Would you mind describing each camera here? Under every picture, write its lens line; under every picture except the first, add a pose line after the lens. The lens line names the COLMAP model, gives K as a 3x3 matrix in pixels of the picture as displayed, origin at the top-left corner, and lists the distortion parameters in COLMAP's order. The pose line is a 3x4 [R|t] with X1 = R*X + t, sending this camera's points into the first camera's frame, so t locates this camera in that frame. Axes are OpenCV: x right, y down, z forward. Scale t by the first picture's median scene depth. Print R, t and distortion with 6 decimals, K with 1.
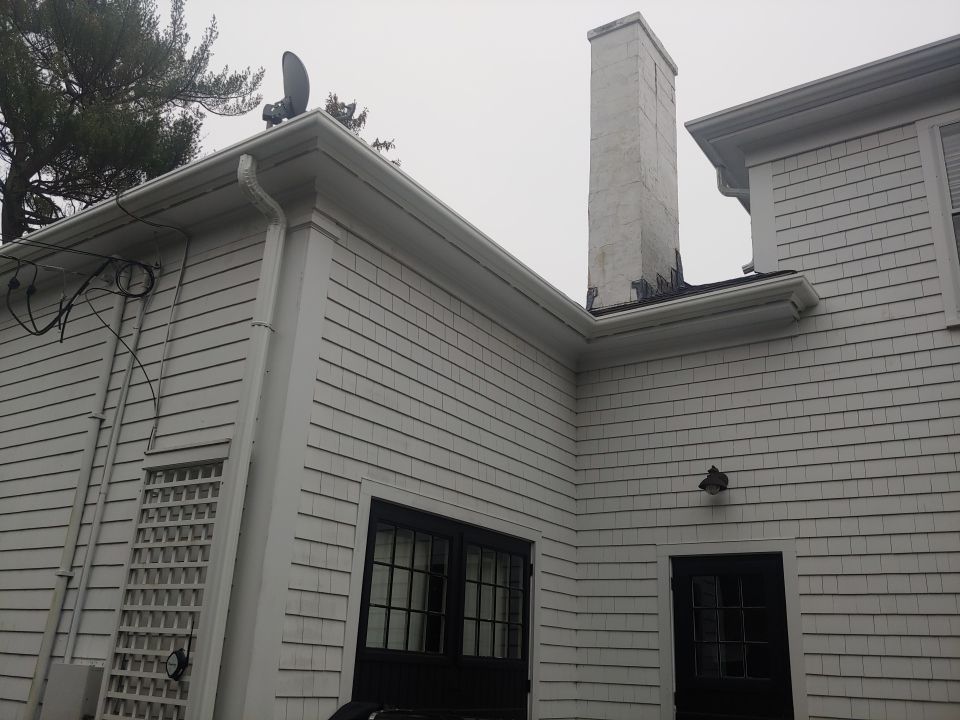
lens RADIAL K [[841.3, 0, 480.0], [0, 841.3, 360.0], [0, 0, 1]] dist [0.050209, -0.100632]
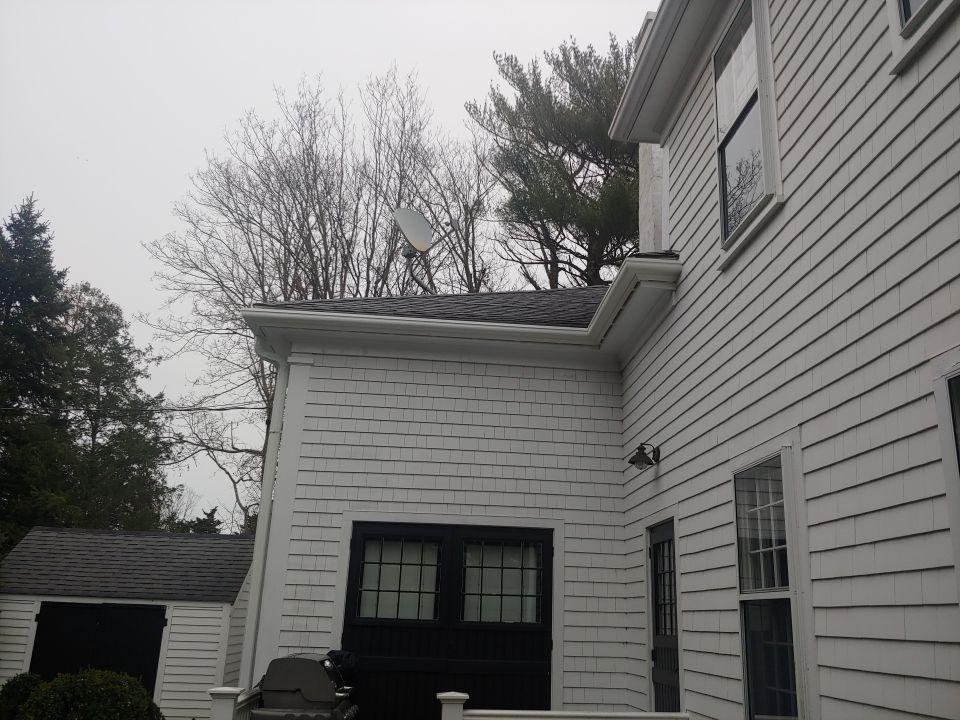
lens RADIAL K [[842.7, 0, 483.5], [0, 842.7, 354.4], [0, 0, 1]] dist [0.106624, -0.223761]
pose [[0.629781, -0.266420, -0.729655, 1.221199], [0.264700, 0.956727, -0.120862, 0.119777], [0.730281, -0.117023, 0.673049, 0.159133]]
